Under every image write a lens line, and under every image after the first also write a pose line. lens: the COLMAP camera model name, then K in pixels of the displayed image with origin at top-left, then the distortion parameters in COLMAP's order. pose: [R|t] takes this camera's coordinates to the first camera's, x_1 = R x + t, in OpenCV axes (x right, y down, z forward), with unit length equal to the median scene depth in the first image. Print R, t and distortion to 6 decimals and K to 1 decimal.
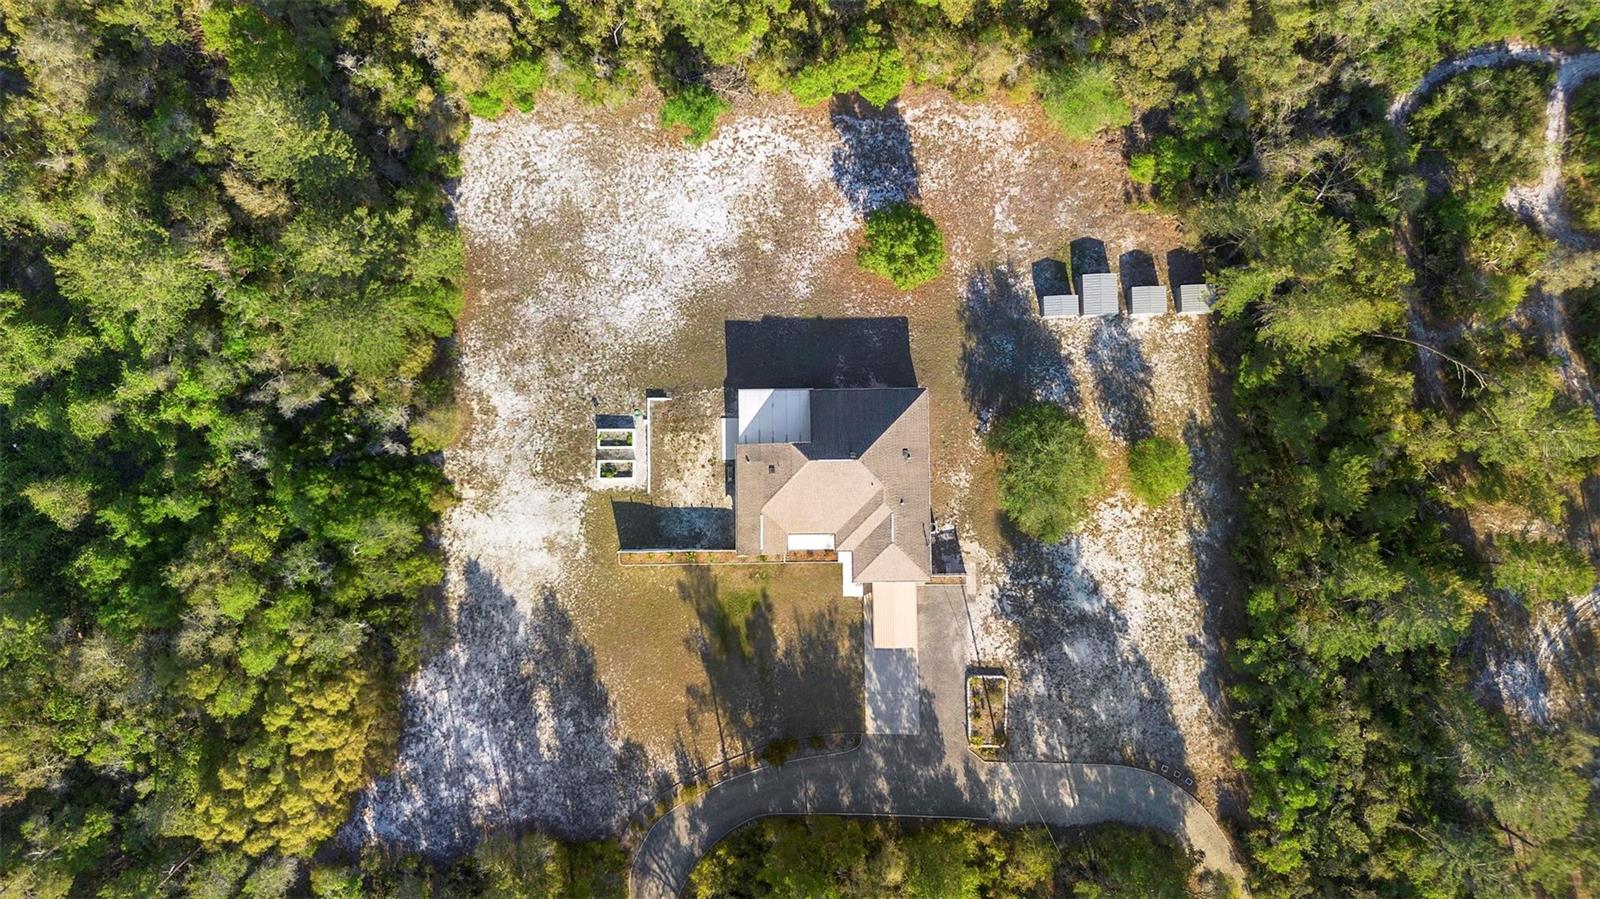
lens RADIAL K [[1130.2, 0, 802.9], [0, 1130.2, 457.5], [0, 0, 1]] dist [0.077181, -0.087294]
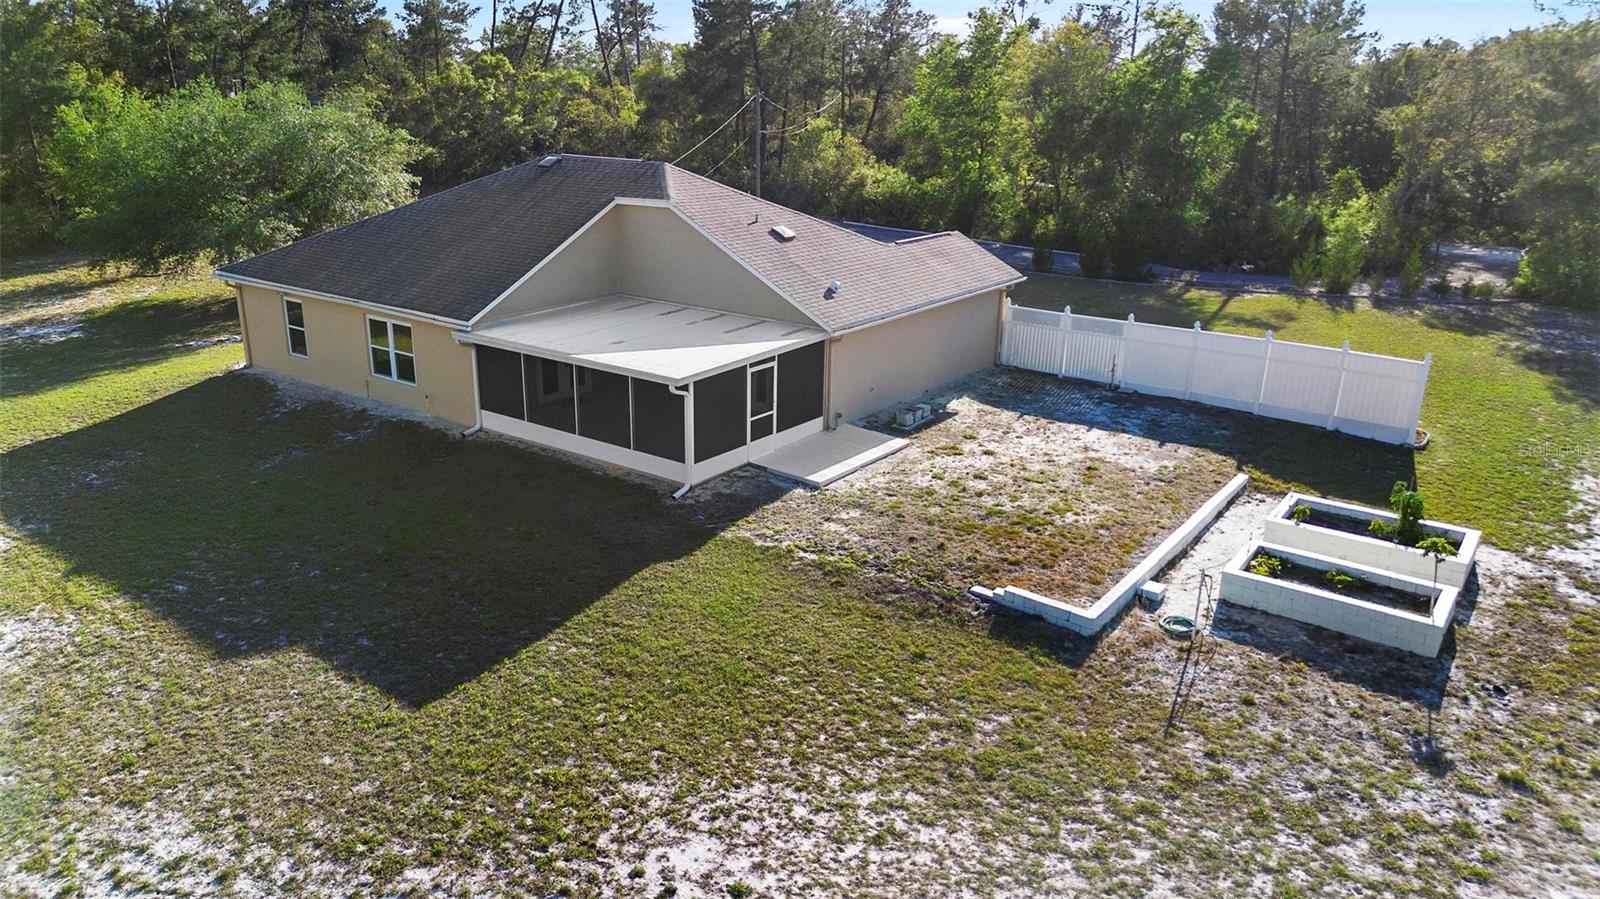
lens RADIAL K [[1130.2, 0, 802.9], [0, 1130.2, 457.5], [0, 0, 1]] dist [0.077181, -0.087294]
pose [[-0.804567, -0.202850, 0.558143, -0.195870], [0.591629, -0.192368, 0.782924, -0.214134], [-0.051447, 0.960128, 0.274784, 0.935304]]
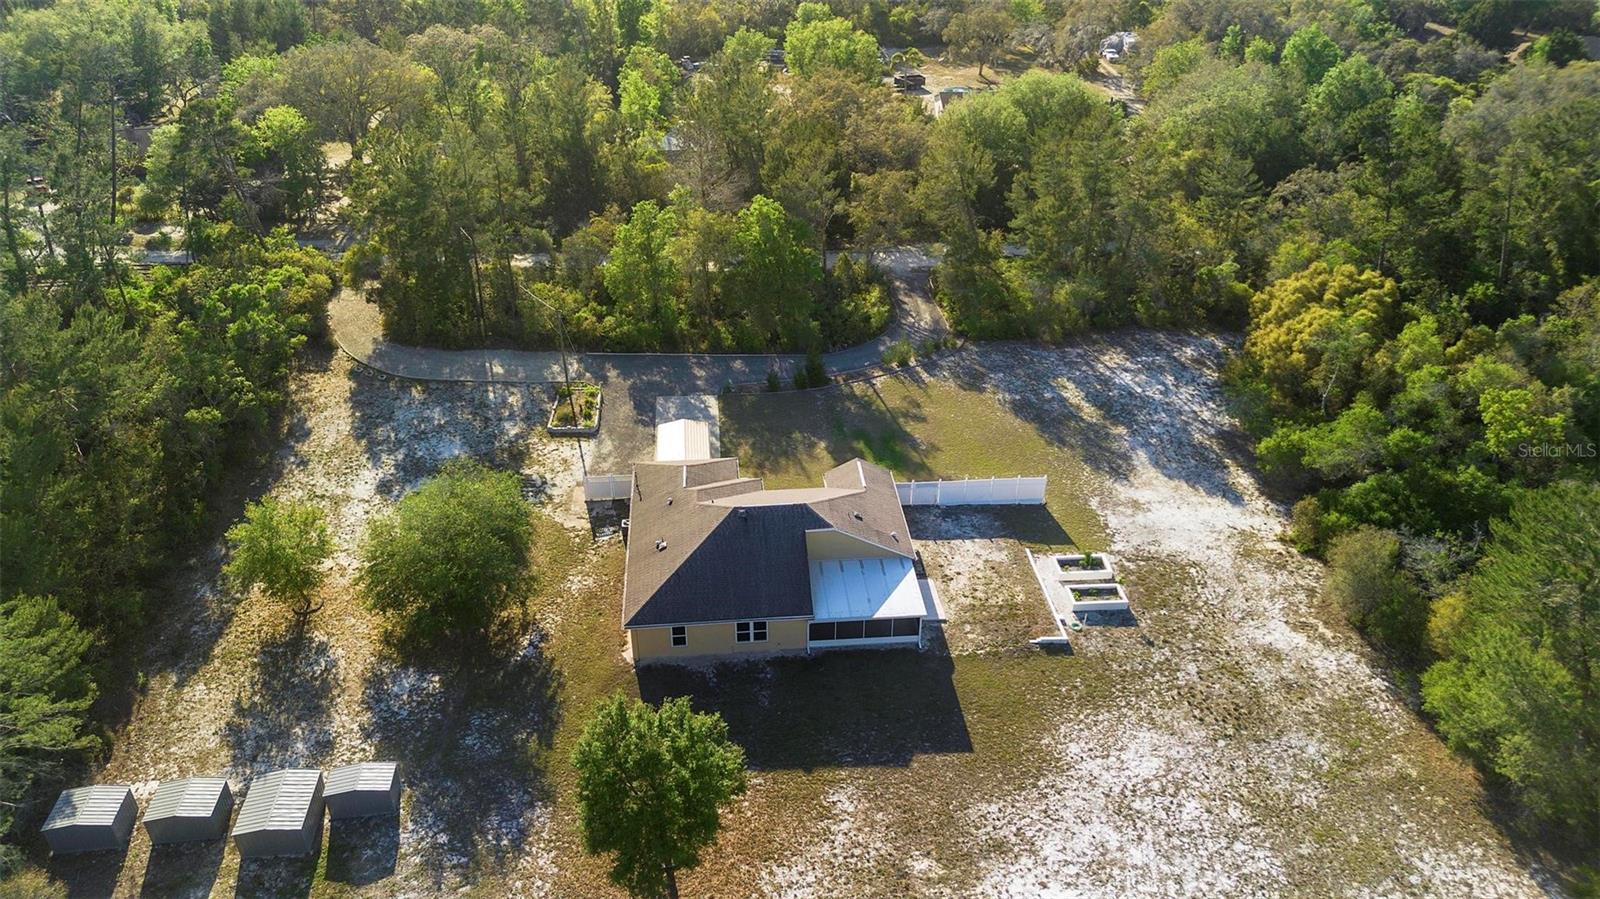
lens RADIAL K [[1130.2, 0, 802.9], [0, 1130.2, 457.5], [0, 0, 1]] dist [0.077181, -0.087294]
pose [[-0.996848, 0.033689, -0.071826, 0.052964], [-0.079149, -0.484274, 0.871329, -0.549630], [-0.005429, 0.874267, 0.485414, 0.606695]]
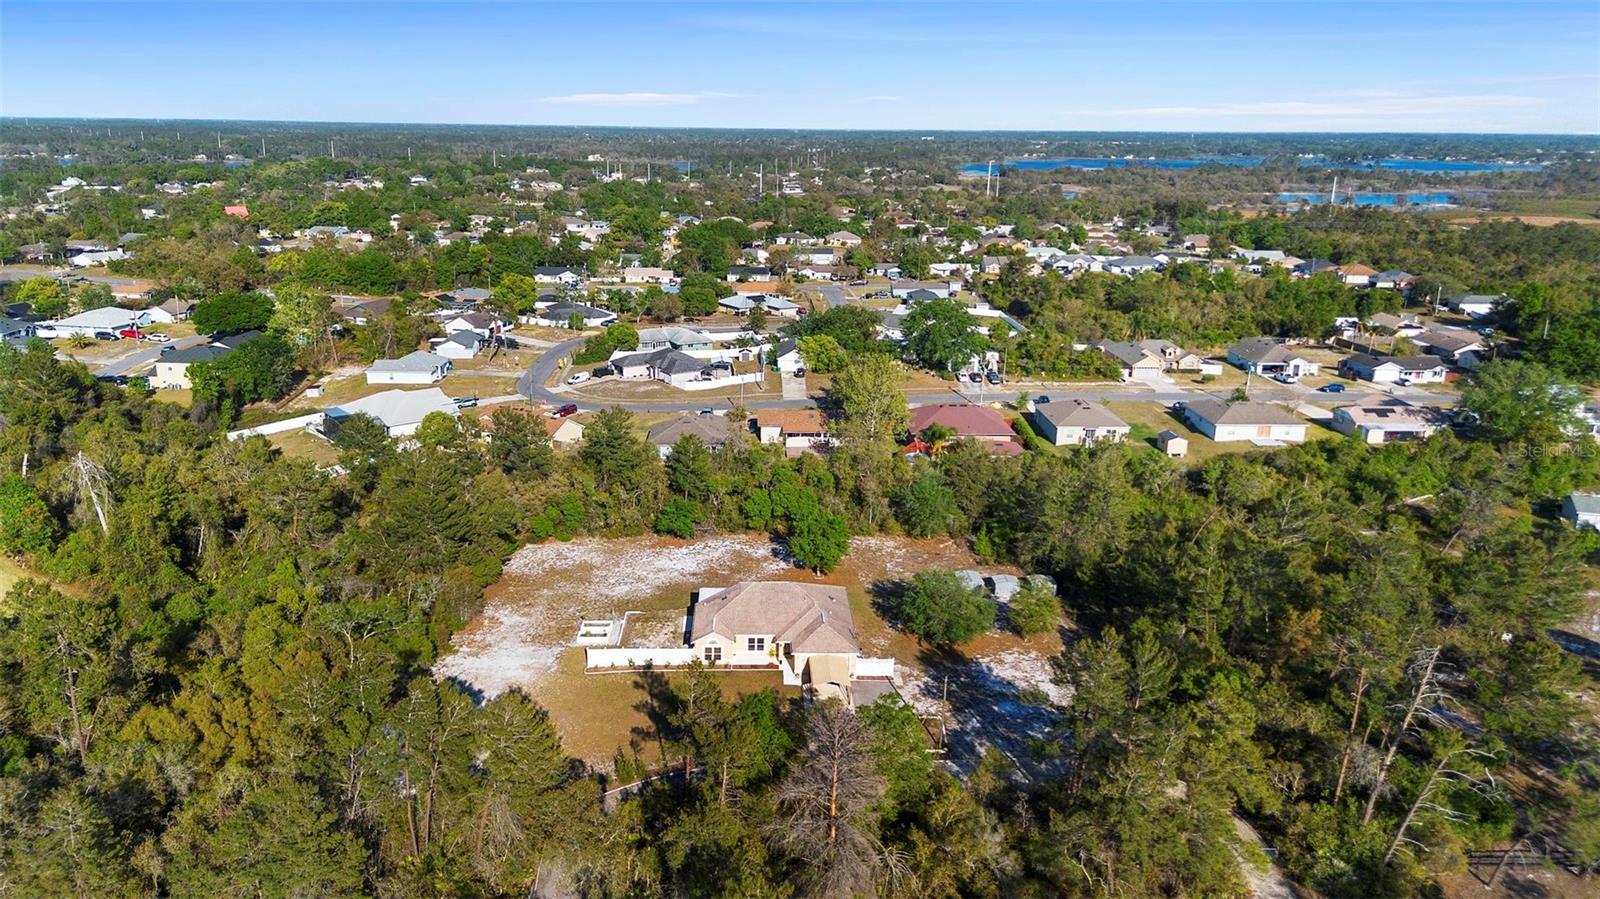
lens RADIAL K [[1141.2, 0, 768.7], [0, 1141.2, 450.0], [0, 0, 1]] dist [0.051179, -0.000362]
pose [[0.999982, 0.005499, 0.002595, 0.017279], [0.000709, 0.318422, -0.947949, 1.099097], [-0.006039, 0.947933, 0.318412, 0.428912]]
